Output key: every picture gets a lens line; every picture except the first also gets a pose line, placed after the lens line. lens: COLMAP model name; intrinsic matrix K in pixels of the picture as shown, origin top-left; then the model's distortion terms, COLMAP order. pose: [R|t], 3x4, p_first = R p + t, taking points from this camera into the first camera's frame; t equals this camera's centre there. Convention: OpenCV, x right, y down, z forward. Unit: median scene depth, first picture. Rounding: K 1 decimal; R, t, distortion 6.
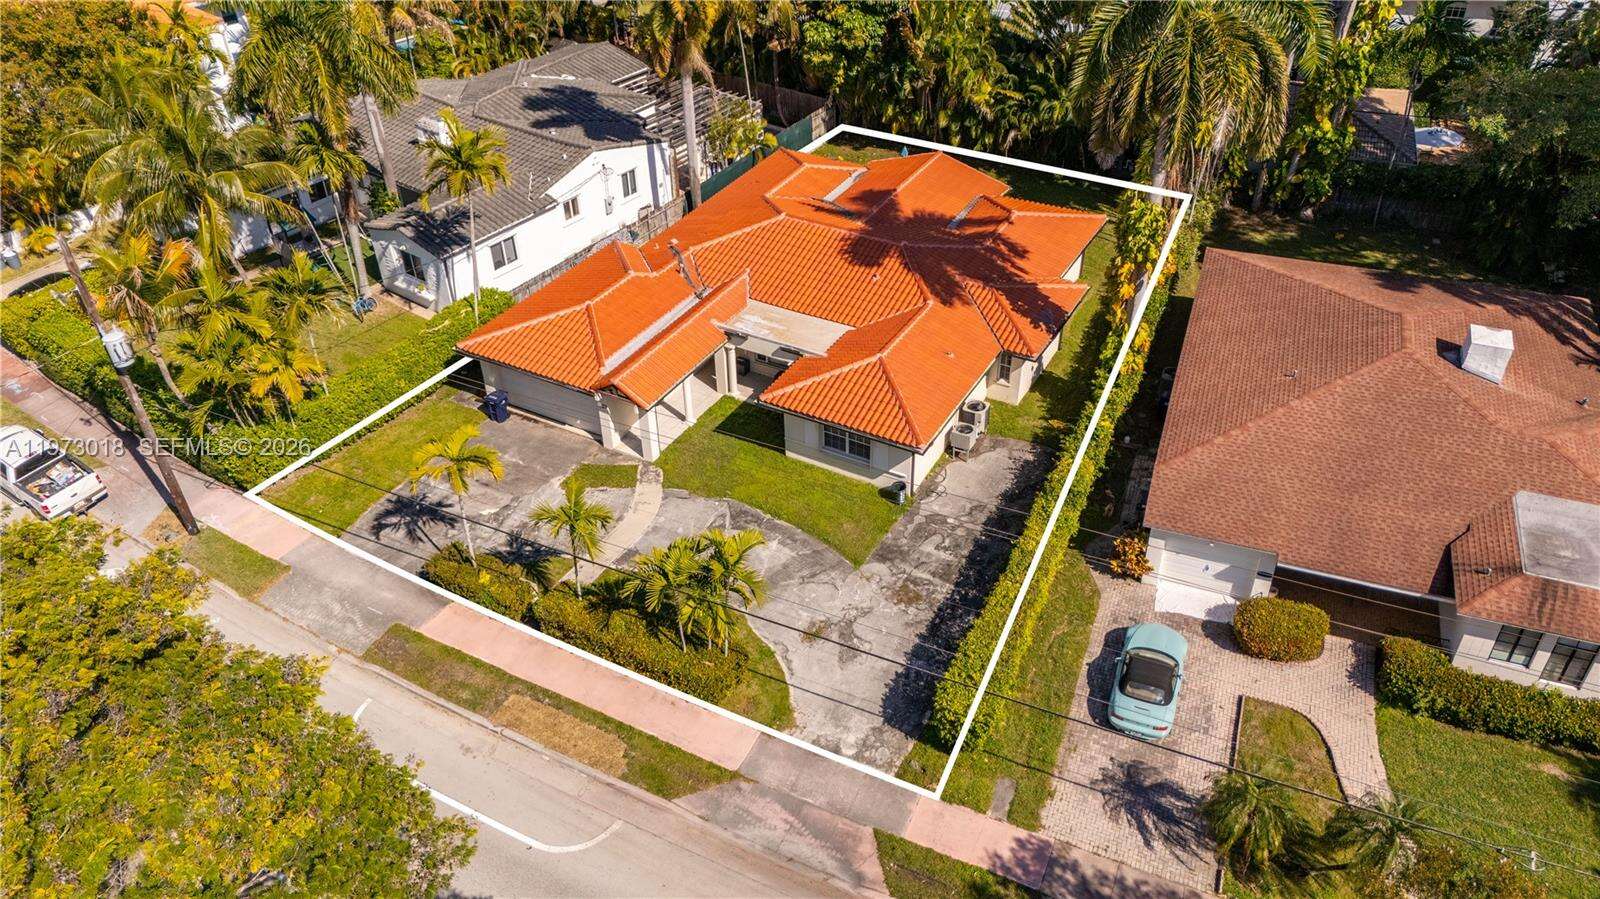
lens RADIAL K [[1213.8, 0, 792.5], [0, 1213.8, 452.5], [0, 0, 1]] dist [0.049599, -0.035446]
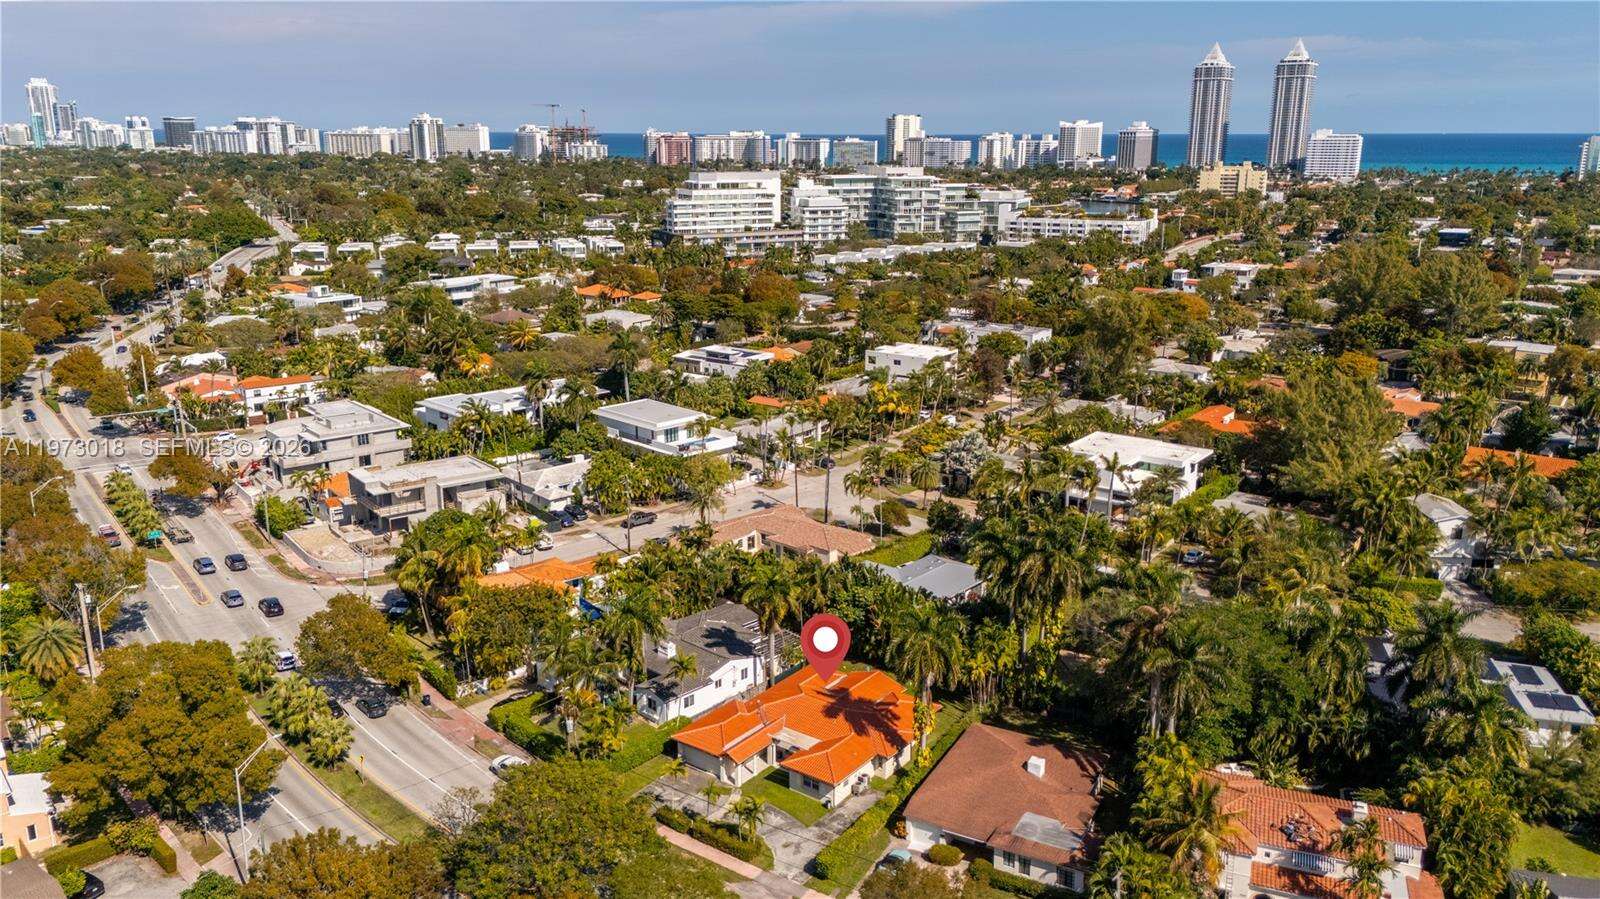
lens RADIAL K [[1213.8, 0, 804.8], [0, 1213.8, 410.8], [0, 0, 1]] dist [0.049599, -0.035446]
pose [[0.992757, 0.049806, -0.109327, 0.259135], [-0.088882, 0.916745, -0.389459, 0.260730], [0.080828, 0.396355, 0.914532, -1.622085]]
